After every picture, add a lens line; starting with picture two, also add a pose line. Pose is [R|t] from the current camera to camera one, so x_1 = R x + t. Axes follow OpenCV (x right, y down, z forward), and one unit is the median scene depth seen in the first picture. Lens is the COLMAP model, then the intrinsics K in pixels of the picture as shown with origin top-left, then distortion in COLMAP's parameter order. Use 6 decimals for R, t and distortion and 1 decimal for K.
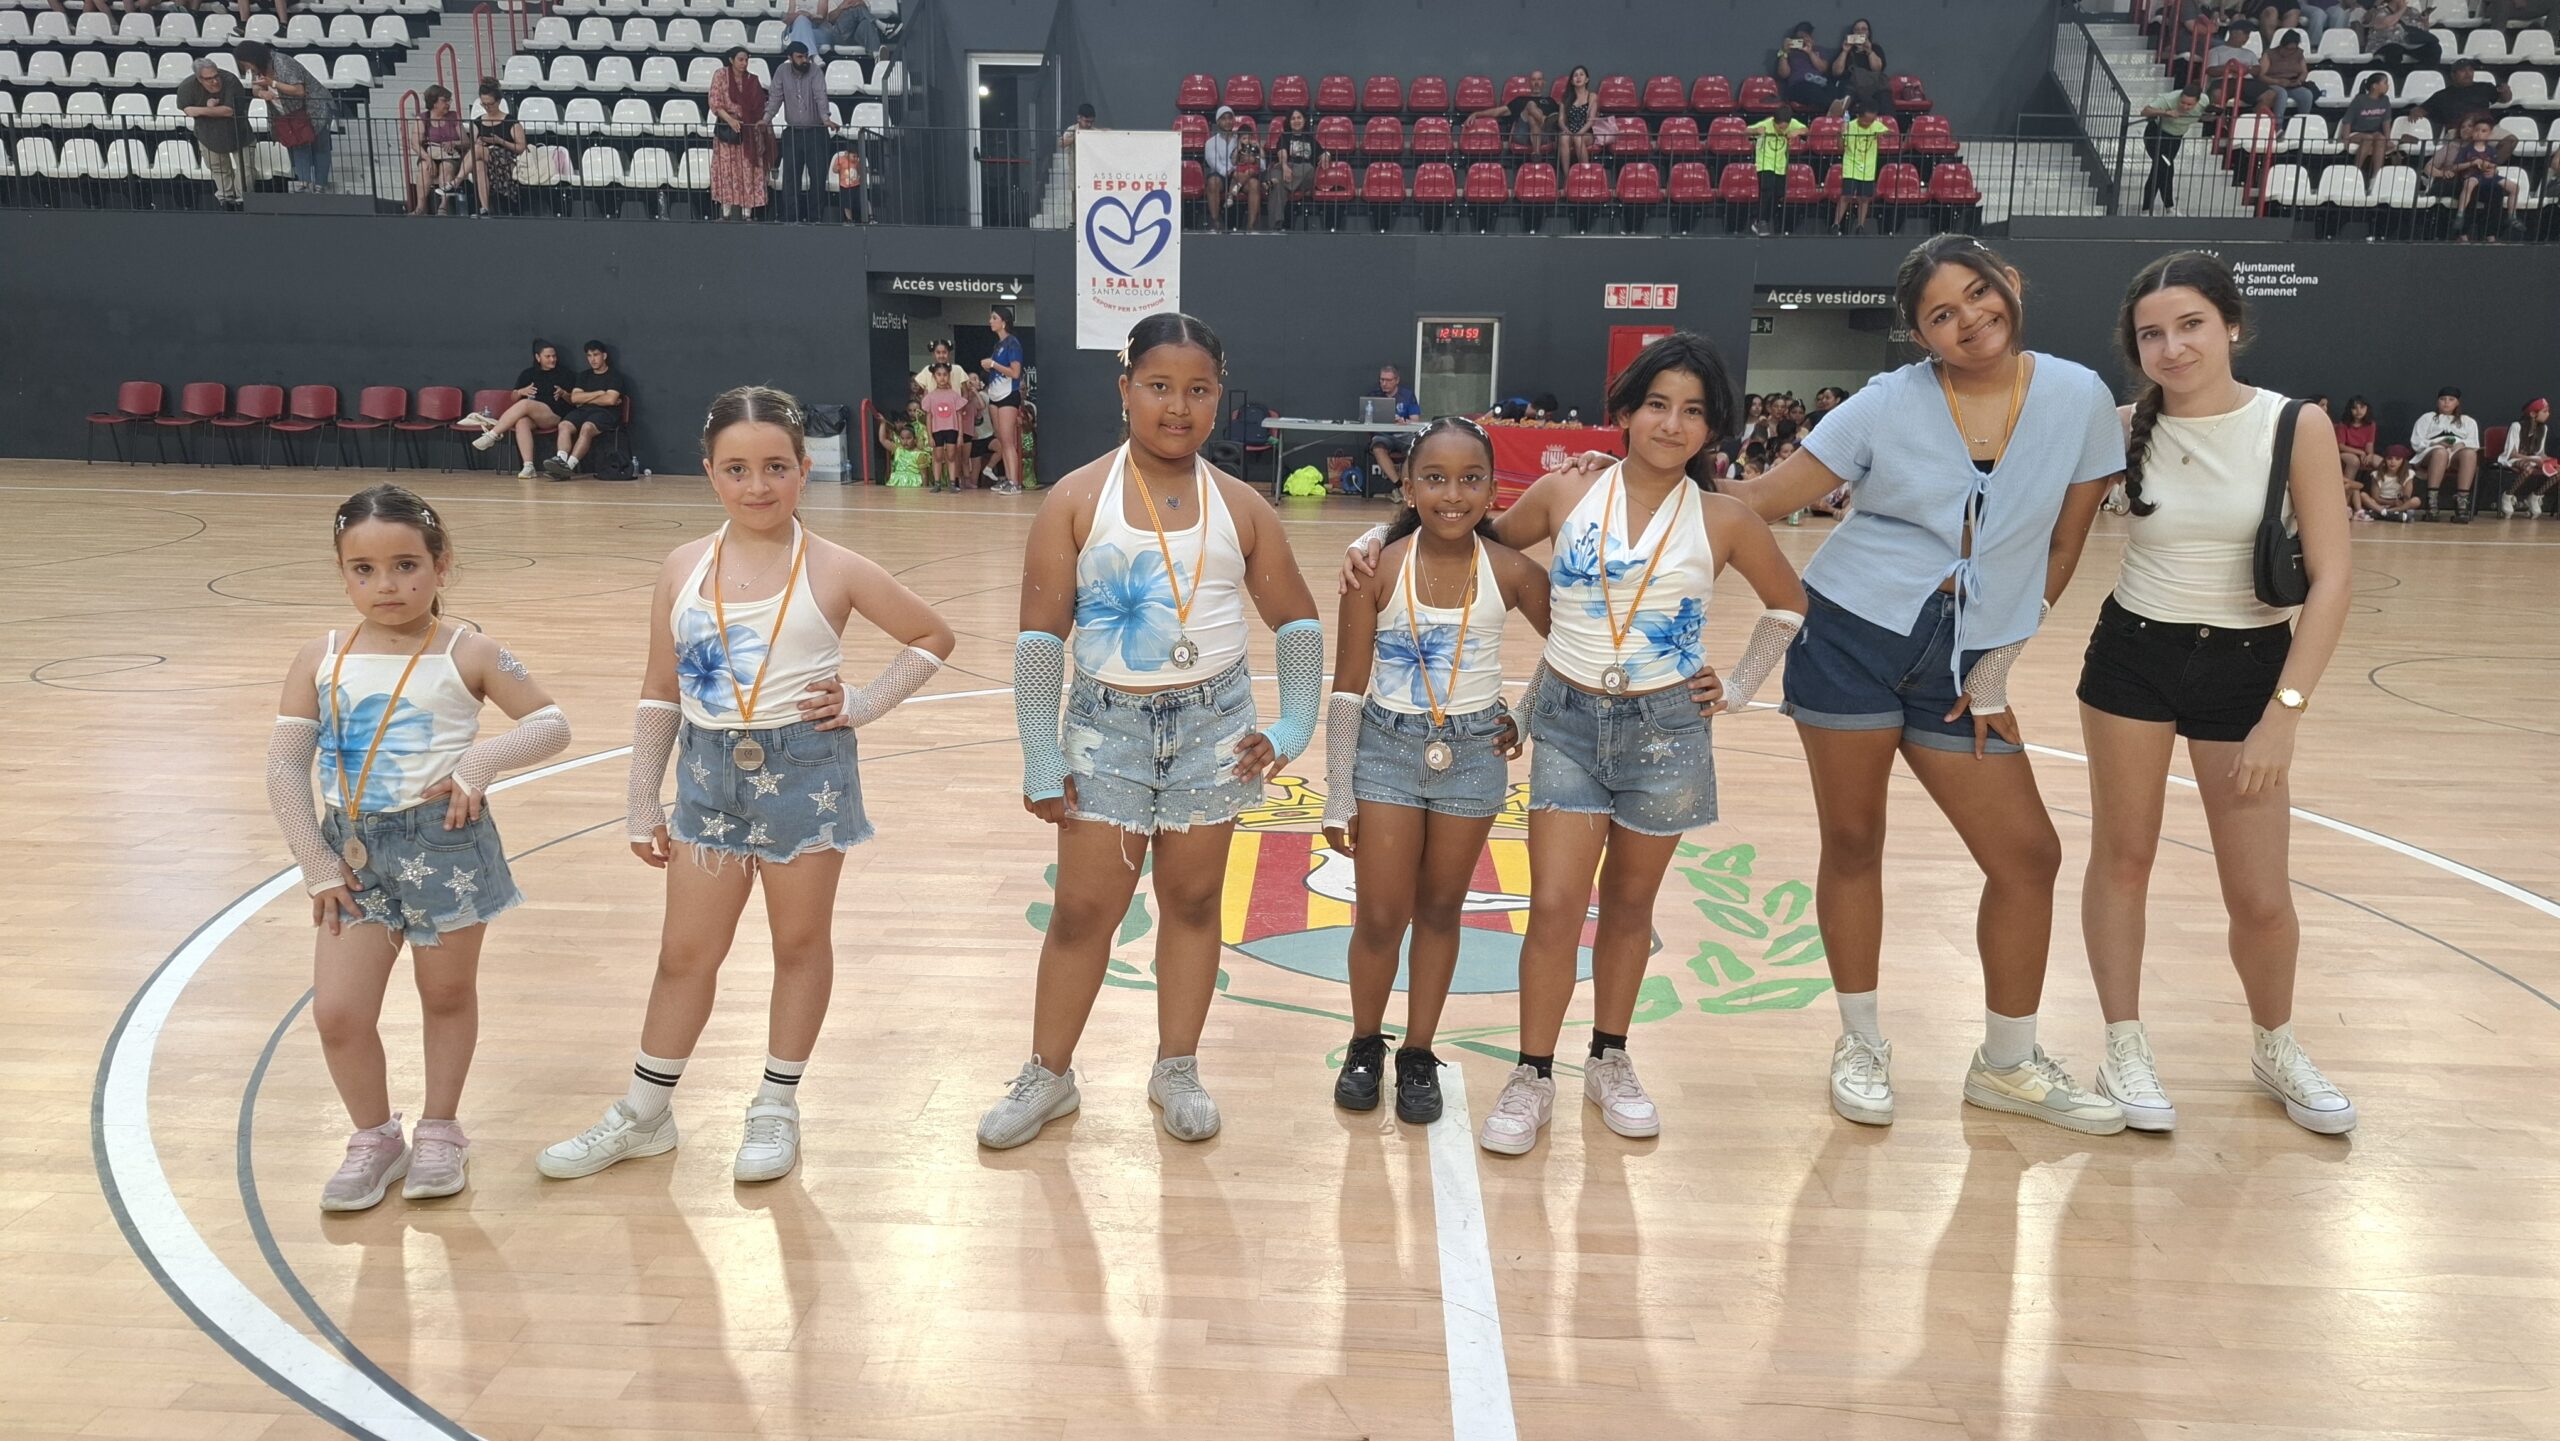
lens RADIAL K [[1772.4, 0, 1262.6], [0, 1772.4, 751.4], [0, 0, 1]] dist [0.089564, -0.108912]
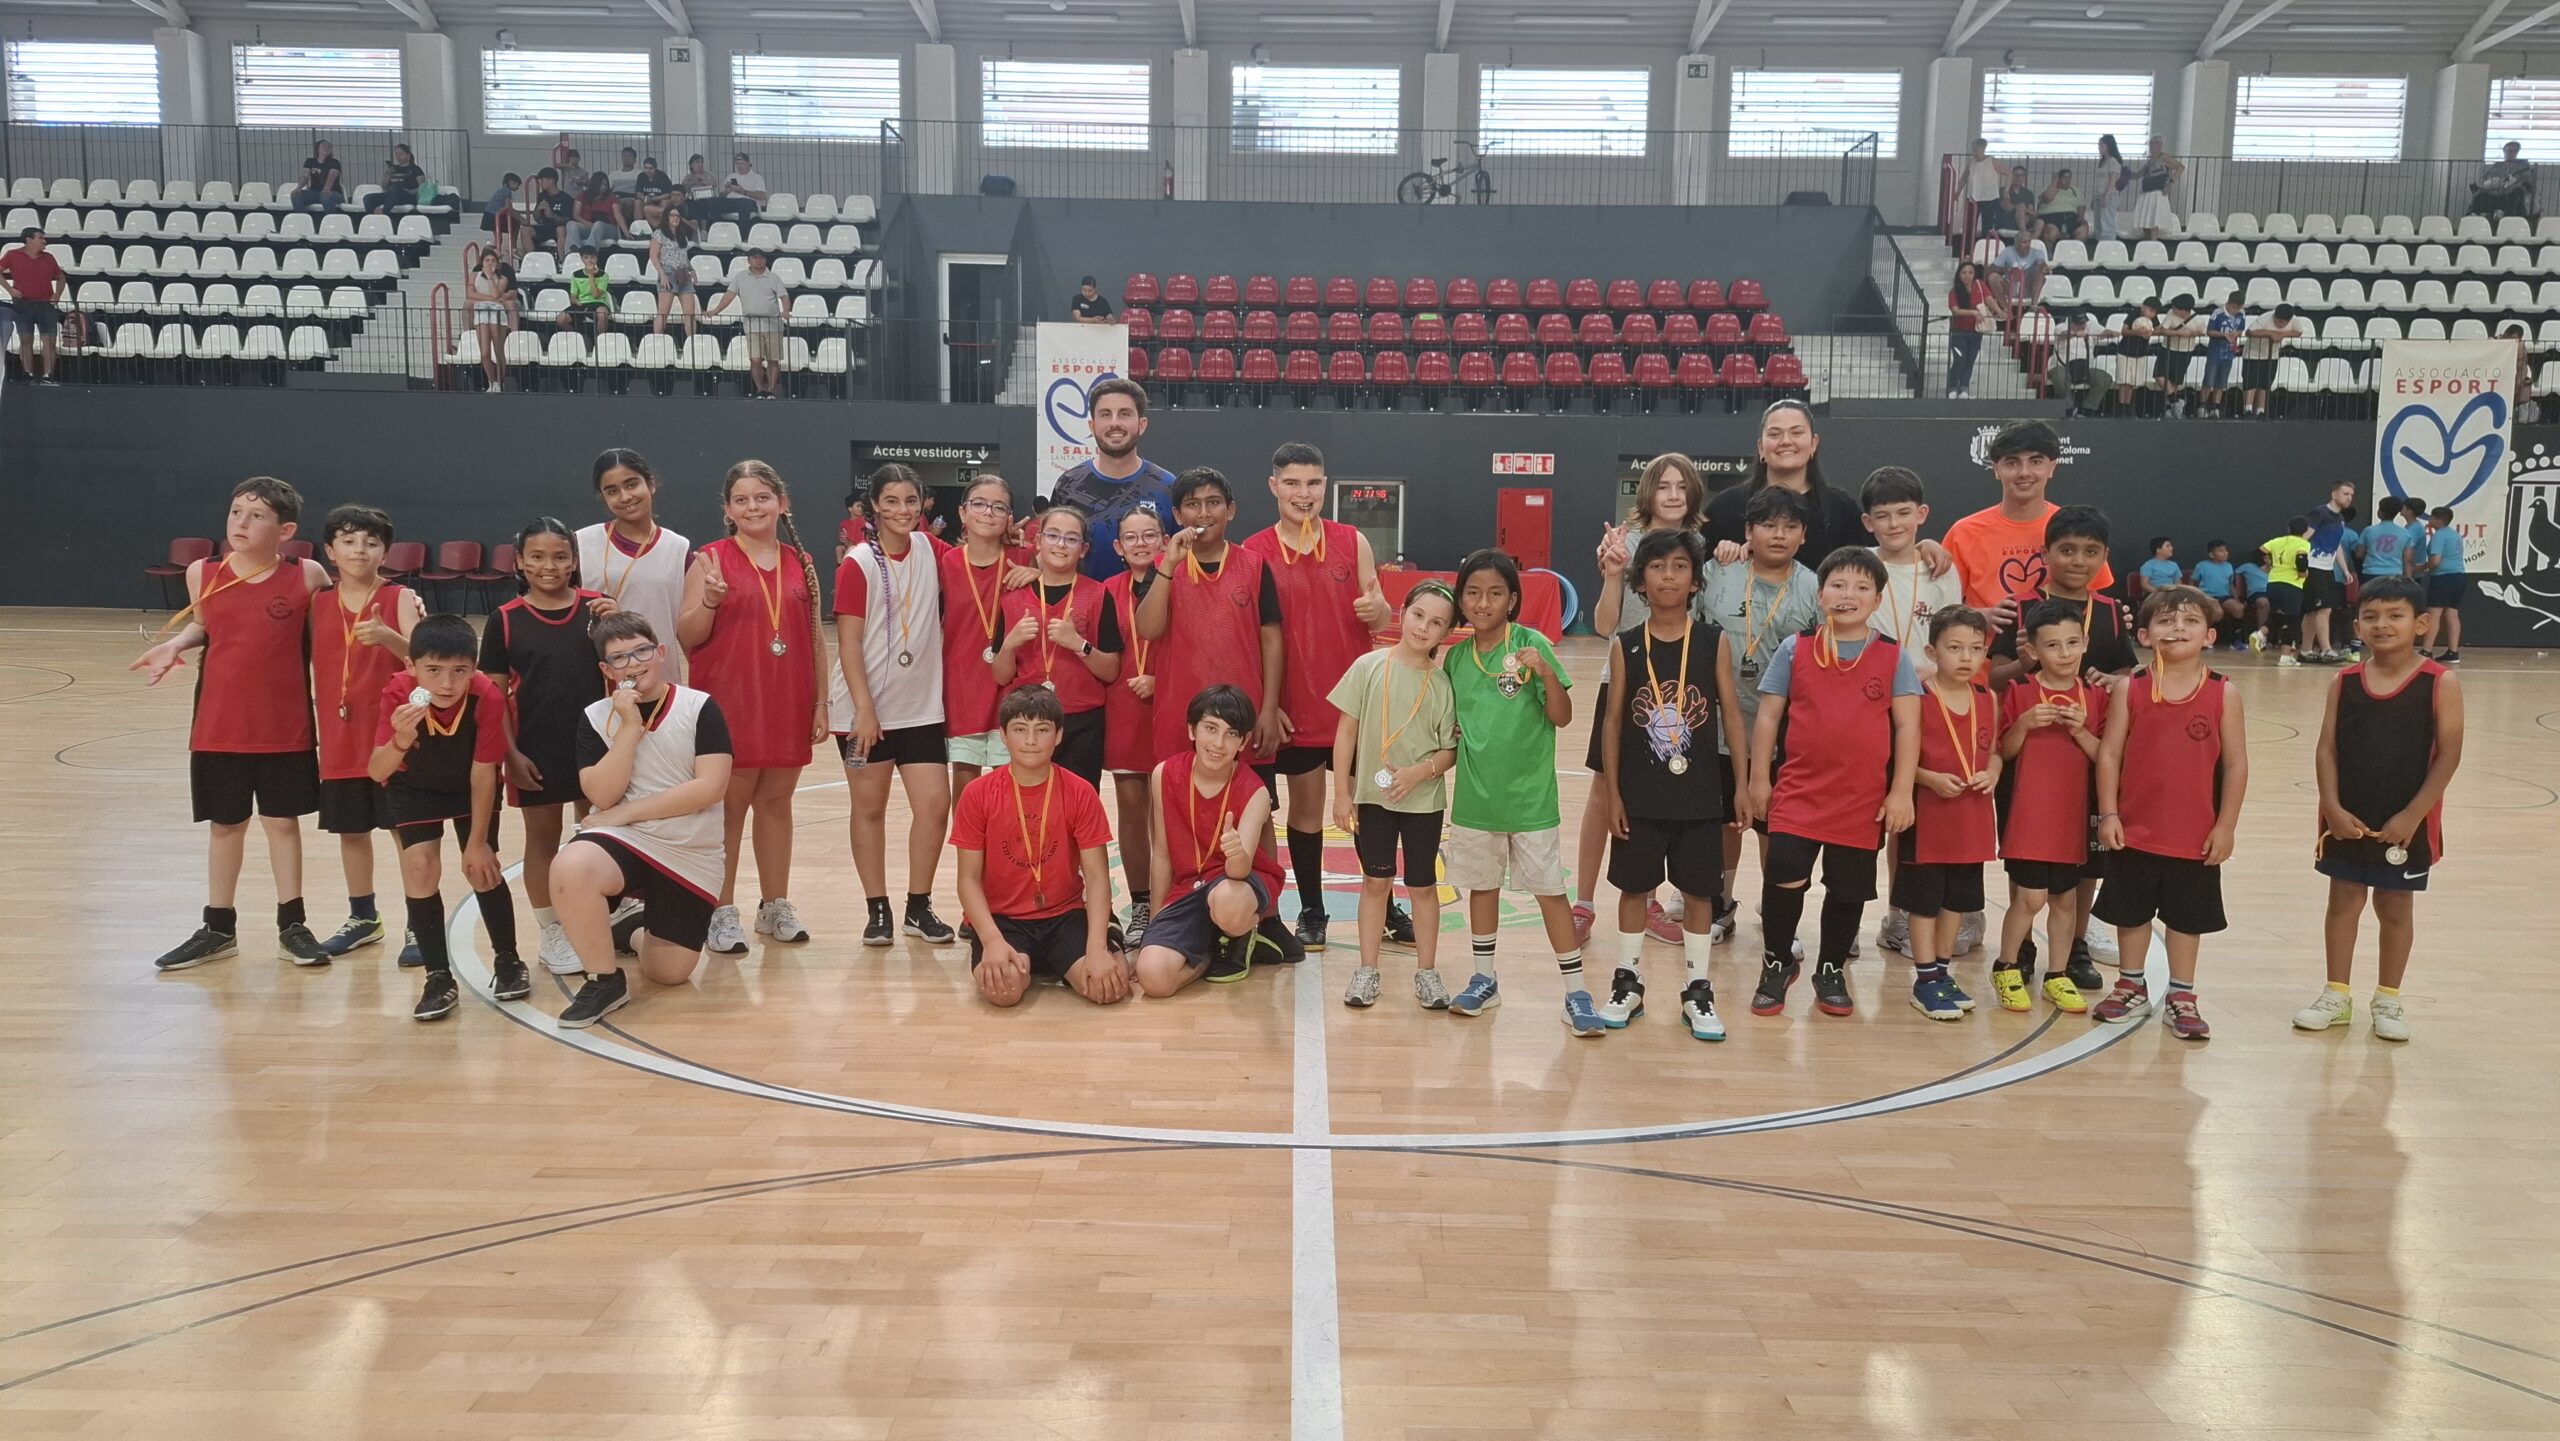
lens RADIAL K [[1756.0, 0, 1292.1], [0, 1756.0, 720.3], [0, 0, 1]] dist [0.127173, -0.176541]
pose [[0.998777, -0.006367, 0.049040, 0.003057], [0.011337, 0.994747, -0.101734, 0.026625], [-0.048134, 0.102166, 0.993602, -0.115915]]
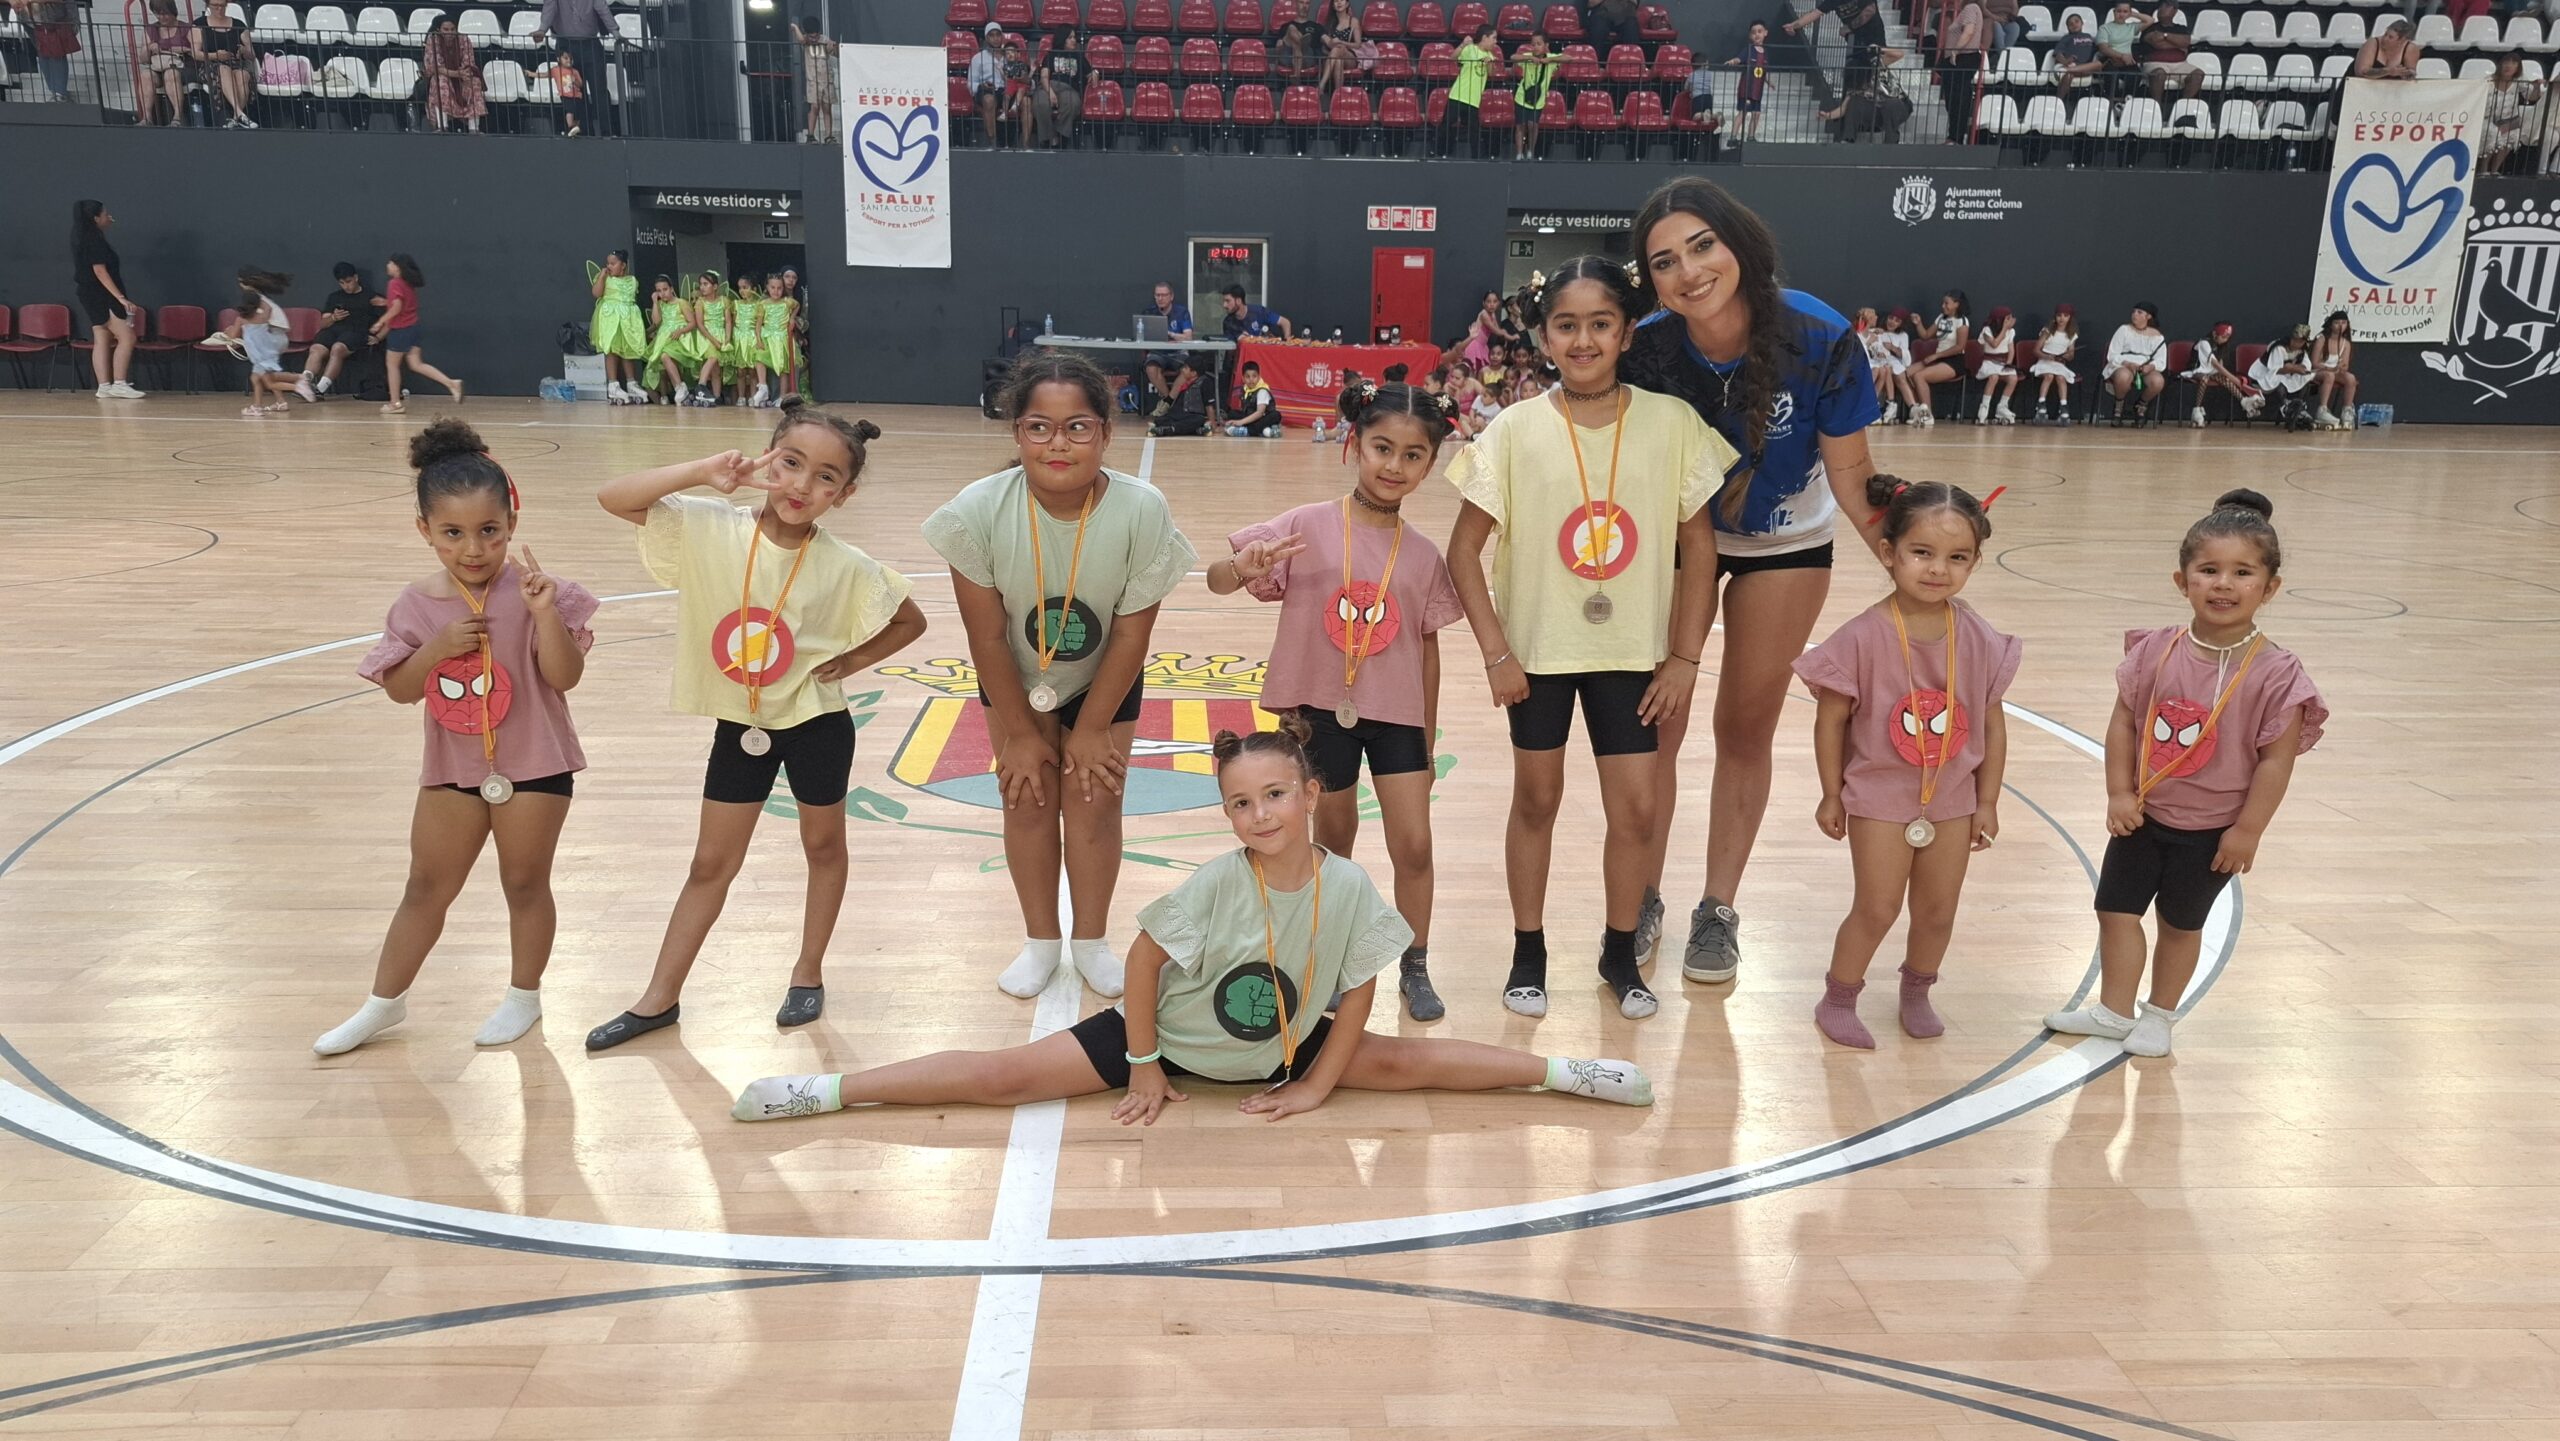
lens RADIAL K [[1778.5, 0, 1257.3], [0, 1778.5, 745.6], [0, 0, 1]] dist [0.083388, -0.101095]
pose [[0.995237, -0.023827, 0.094524, 0.022236], [0.020578, 0.999169, 0.035196, 0.012057], [-0.095284, -0.033083, 0.994900, -0.032147]]
